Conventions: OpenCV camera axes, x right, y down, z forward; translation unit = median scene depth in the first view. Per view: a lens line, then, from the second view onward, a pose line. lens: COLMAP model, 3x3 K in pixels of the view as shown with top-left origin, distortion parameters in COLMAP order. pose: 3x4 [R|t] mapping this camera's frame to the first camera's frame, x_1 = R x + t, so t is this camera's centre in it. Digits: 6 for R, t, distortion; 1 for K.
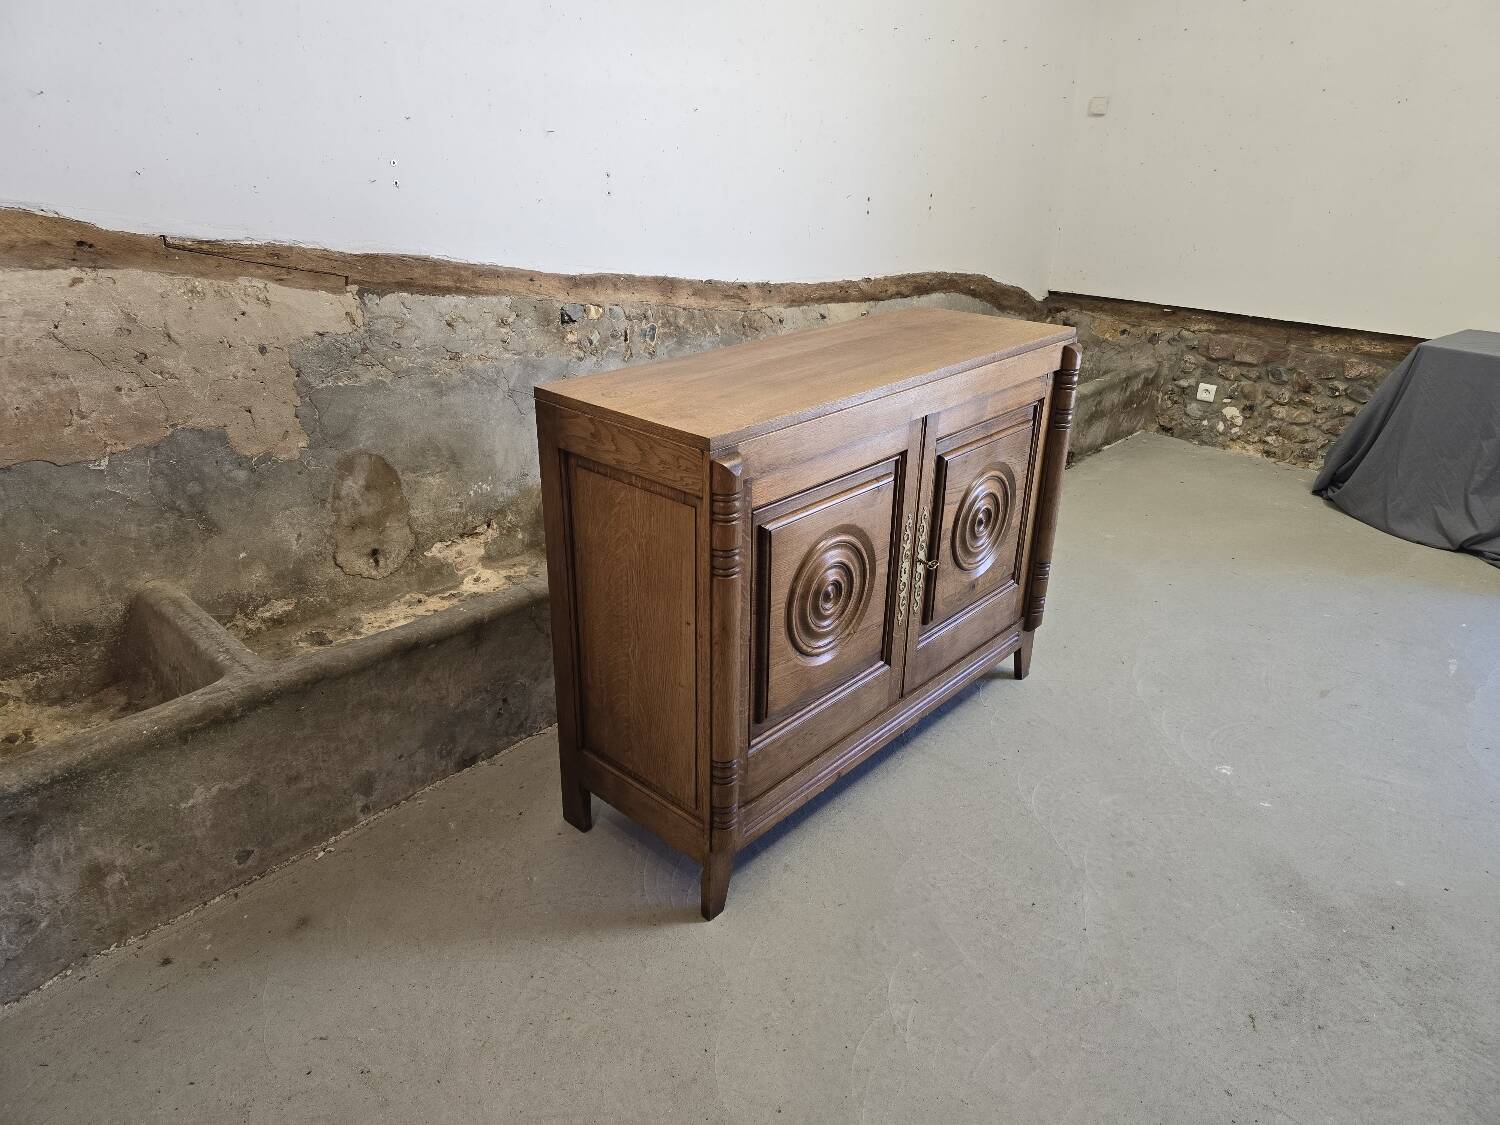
lens RADIAL K [[1008.4, 0, 745.6], [0, 1008.4, 552.0], [0, 0, 1]] dist [0.055700, -0.053855]
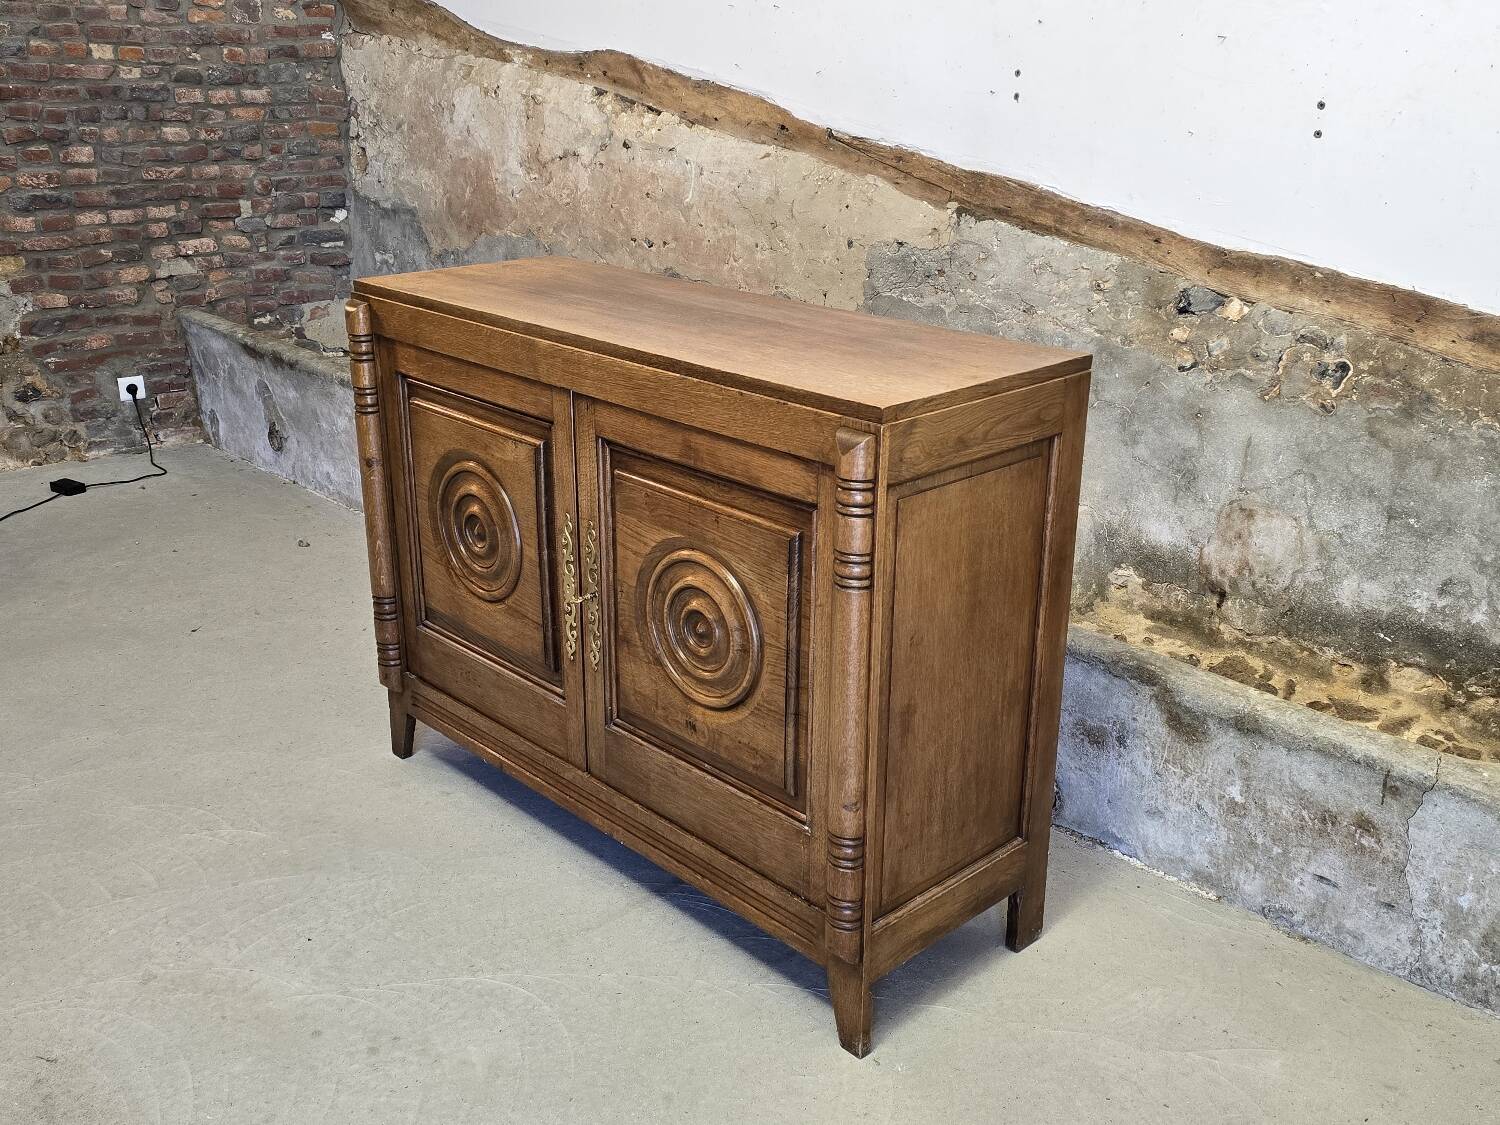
lens RADIAL K [[1437.9, 0, 741.5], [0, 1437.9, 572.4], [0, 0, 1]] dist [0.100520, -0.166399]
pose [[-0.080540, 0.337248, -0.937964, 0.944540], [-0.395685, 0.852880, 0.340631, -0.335955], [0.914848, 0.398573, 0.064753, 0.845130]]
